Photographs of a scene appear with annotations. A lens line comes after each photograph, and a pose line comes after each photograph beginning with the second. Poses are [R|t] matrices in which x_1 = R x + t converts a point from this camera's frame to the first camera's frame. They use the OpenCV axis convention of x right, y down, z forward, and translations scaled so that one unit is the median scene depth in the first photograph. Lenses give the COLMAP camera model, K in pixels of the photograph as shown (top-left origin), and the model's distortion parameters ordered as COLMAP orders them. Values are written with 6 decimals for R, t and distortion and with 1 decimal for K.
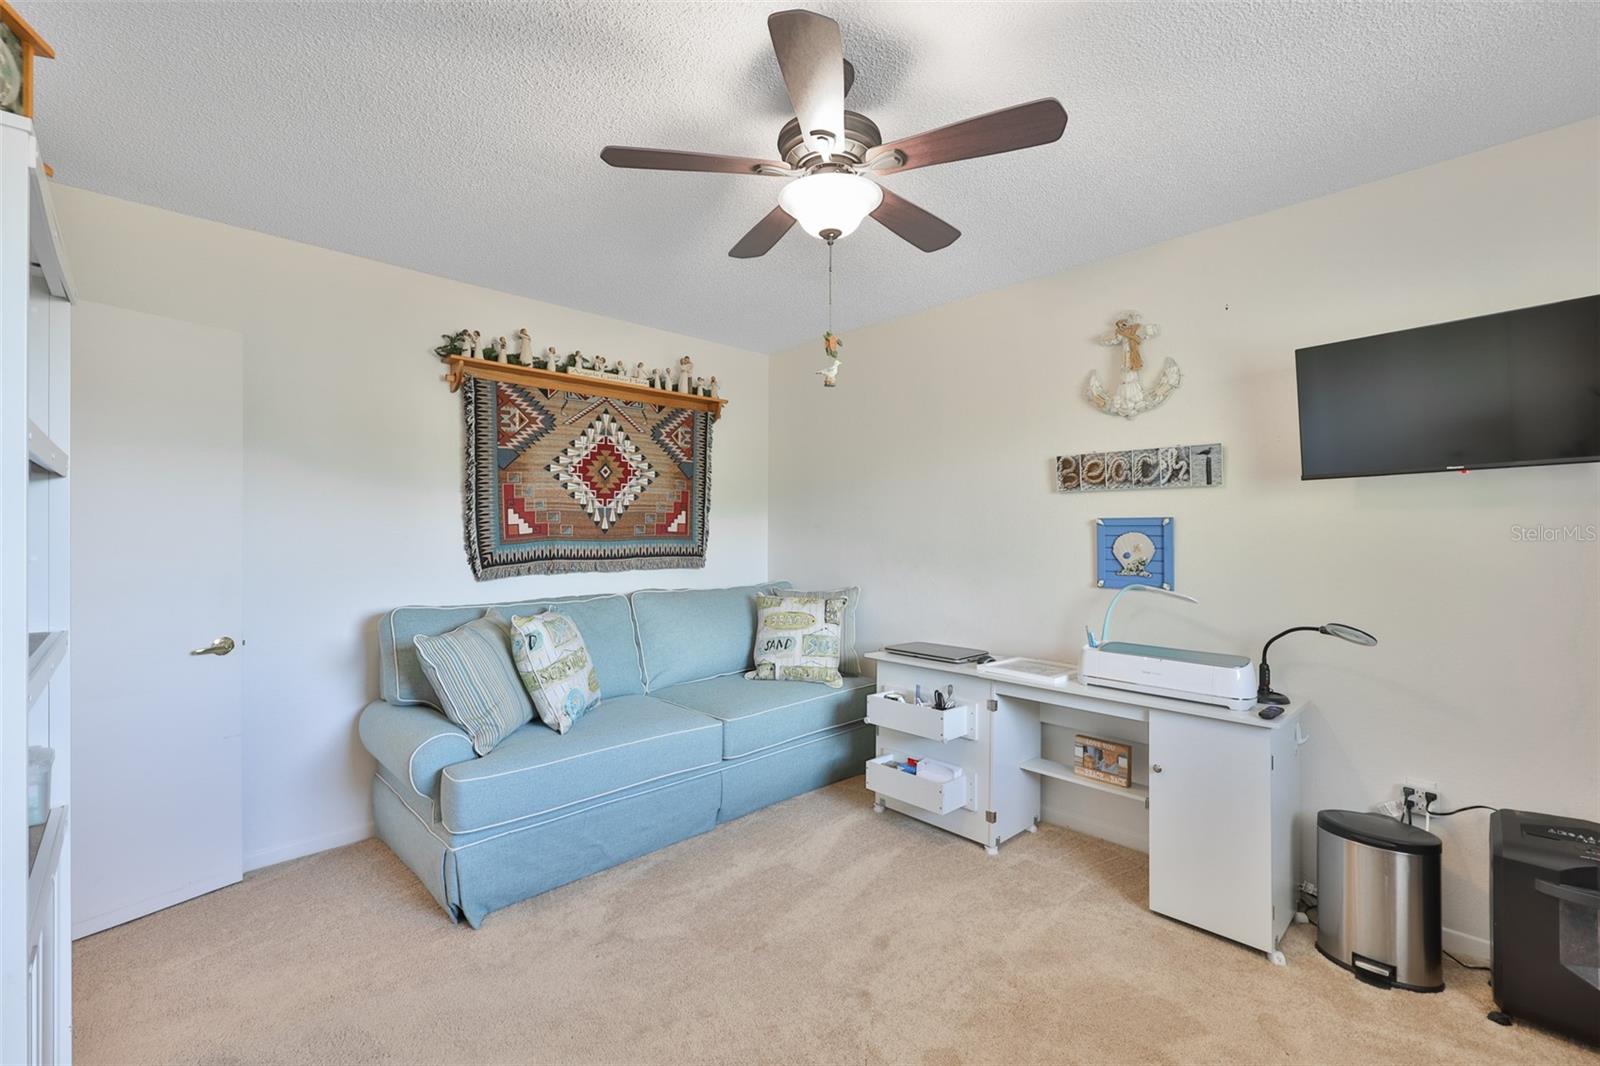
lens RADIAL K [[677.6, 0, 800.0], [0, 677.6, 533.0], [0, 0, 1]] dist [-0.003441, -0.000149]
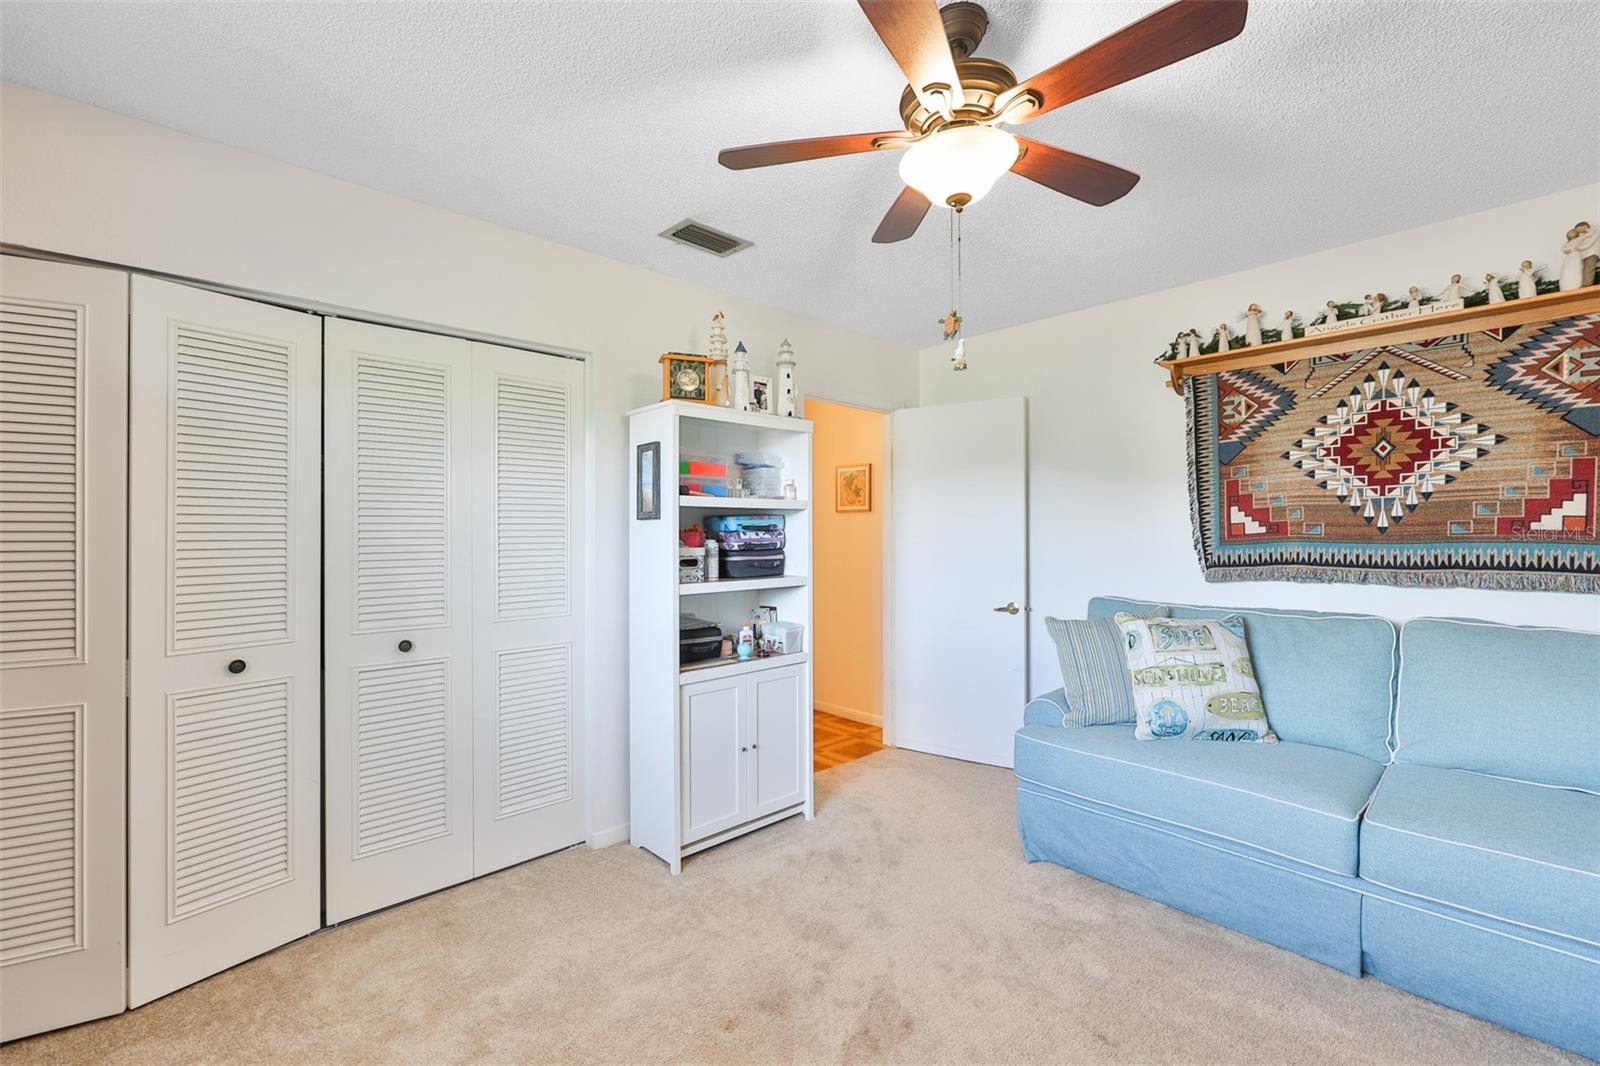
lens RADIAL K [[677.6, 0, 800.0], [0, 677.6, 533.0], [0, 0, 1]] dist [-0.003441, -0.000149]
pose [[-0.023375, -0.002146, -0.999724, 0.490492], [-0.000031, 0.999998, -0.002146, 0.002318], [0.999727, -0.000019, -0.023375, 0.418310]]
